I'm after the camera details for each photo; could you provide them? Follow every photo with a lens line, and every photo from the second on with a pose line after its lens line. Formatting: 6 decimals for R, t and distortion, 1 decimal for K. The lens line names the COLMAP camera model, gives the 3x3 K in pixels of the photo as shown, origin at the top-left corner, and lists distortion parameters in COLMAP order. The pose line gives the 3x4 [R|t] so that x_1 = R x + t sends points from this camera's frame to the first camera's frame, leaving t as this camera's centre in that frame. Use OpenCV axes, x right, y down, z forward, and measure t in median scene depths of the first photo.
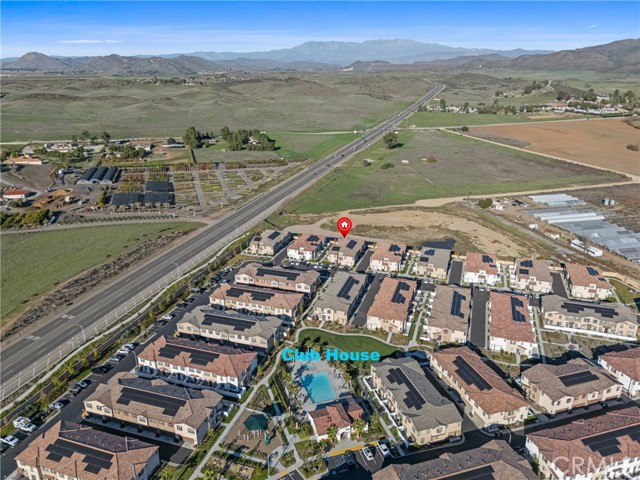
lens RADIAL K [[470.1, 0, 320.0], [0, 470.1, 240.0], [0, 0, 1]] dist [0.093584, -0.101422]
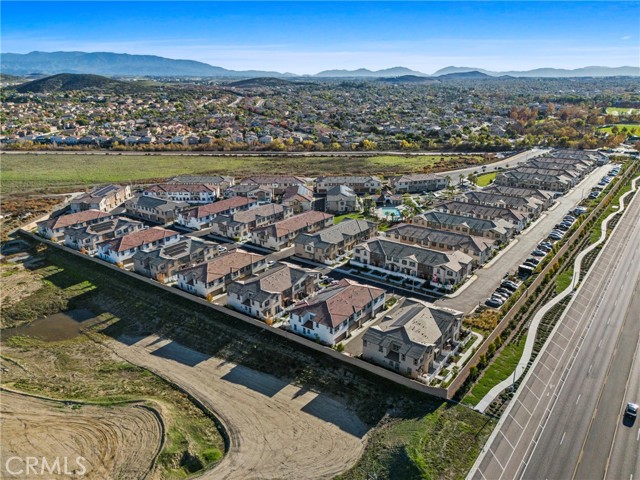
lens RADIAL K [[491.4, 0, 320.0], [0, 491.4, 240.0], [0, 0, 1]] dist [0.000728, -0.002391]
pose [[-0.949797, -0.090807, 0.299400, -0.107954], [0.121216, 0.775407, 0.619718, -0.252271], [-0.288432, 0.624898, -0.725472, 0.946708]]
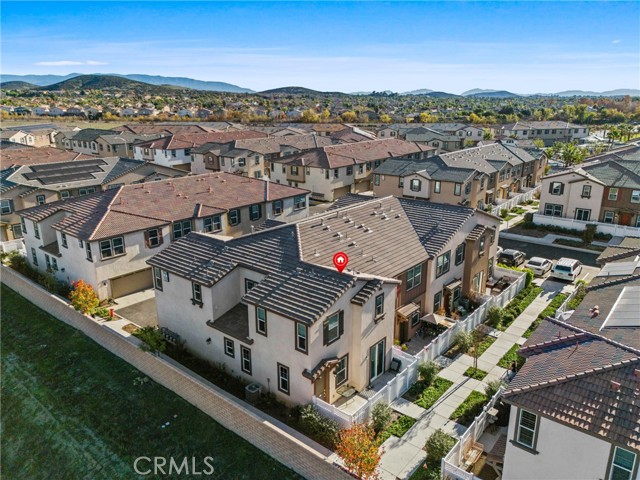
lens RADIAL K [[470.1, 0, 320.0], [0, 470.1, 240.0], [0, 0, 1]] dist [0.093584, -0.101422]
pose [[-0.934263, -0.102348, 0.341581, 0.022763], [0.125472, 0.802307, 0.583576, -0.030103], [-0.333781, 0.588072, -0.736724, 0.753198]]
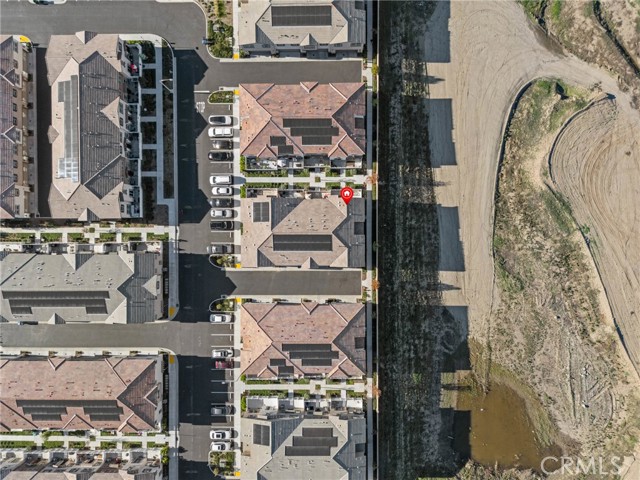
lens RADIAL K [[470.1, 0, 320.0], [0, 470.1, 240.0], [0, 0, 1]] dist [0.093584, -0.101422]
pose [[0.319037, 0.947732, 0.004521, 0.047296], [-0.305209, 0.098225, 0.947206, -0.245140], [0.897253, -0.303573, 0.320594, 0.616331]]
